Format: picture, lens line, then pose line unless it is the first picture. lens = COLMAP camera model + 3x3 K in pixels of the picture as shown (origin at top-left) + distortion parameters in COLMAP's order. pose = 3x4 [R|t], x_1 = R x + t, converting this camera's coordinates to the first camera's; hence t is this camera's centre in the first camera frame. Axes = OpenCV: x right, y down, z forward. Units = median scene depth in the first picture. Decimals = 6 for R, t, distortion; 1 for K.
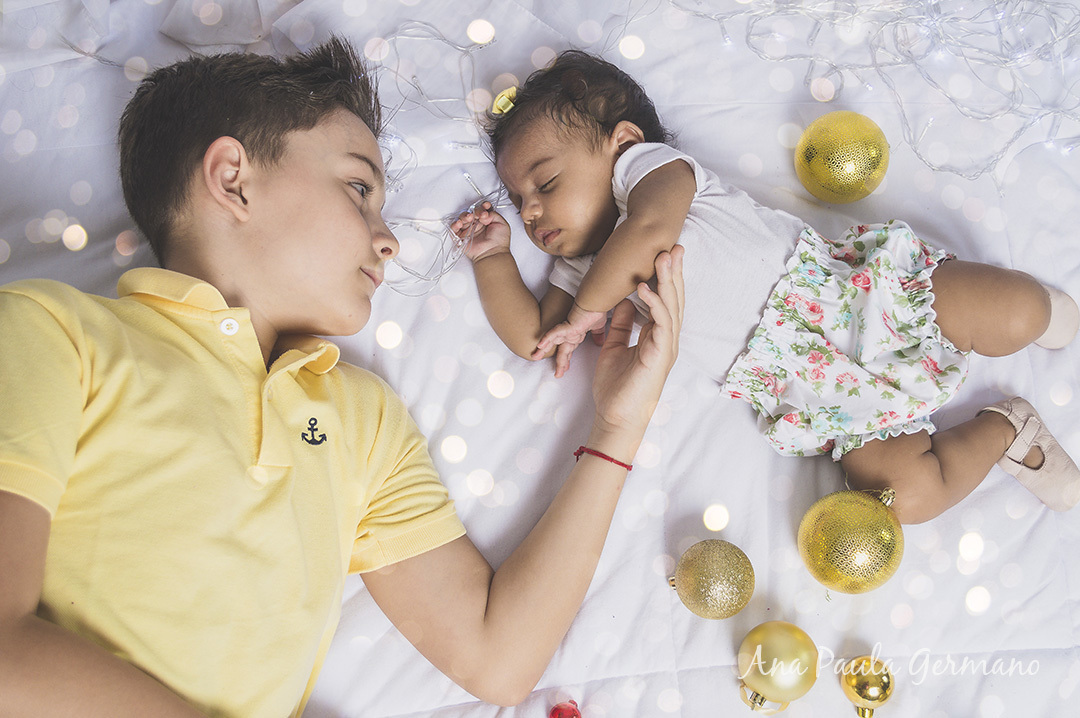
lens RADIAL K [[1230.5, 0, 540.3], [0, 1230.5, 362.4], [0, 0, 1]] dist [0.009945, 0.000000]
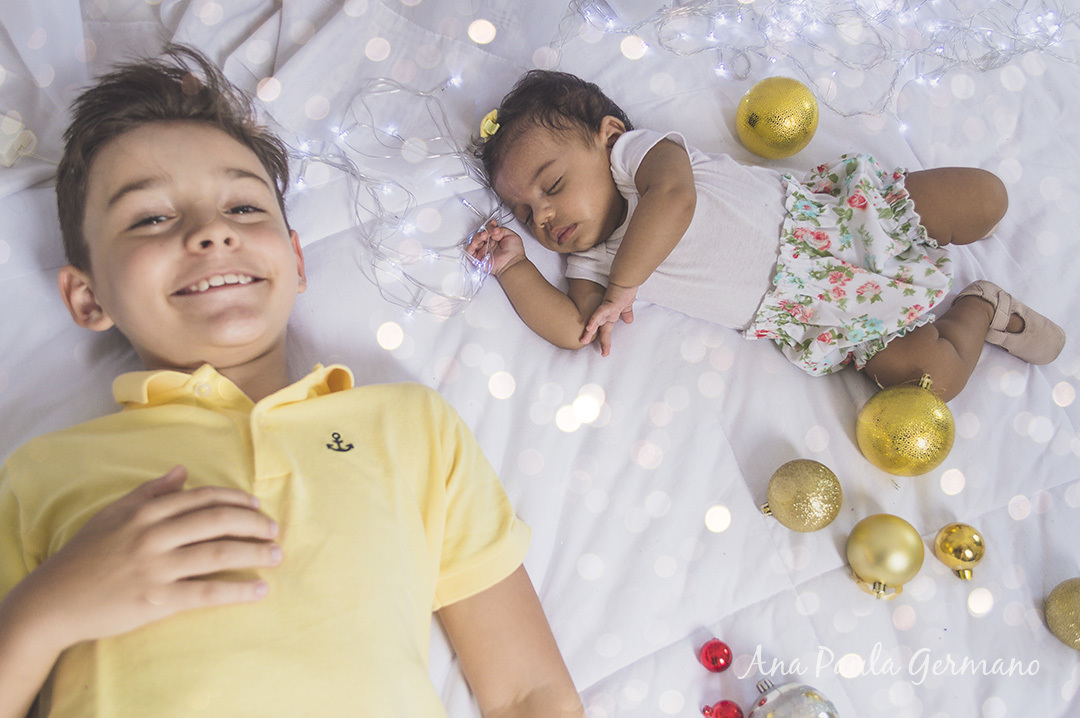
lens RADIAL K [[1016.5, 0, 538.4], [0, 1016.5, 354.8], [0, 0, 1]] dist [-0.000450, 0.000000]
pose [[0.951528, -0.241086, 0.190975, -0.218047], [0.254394, 0.965901, -0.048163, 0.038563], [-0.172851, 0.094411, 0.980413, 0.145627]]
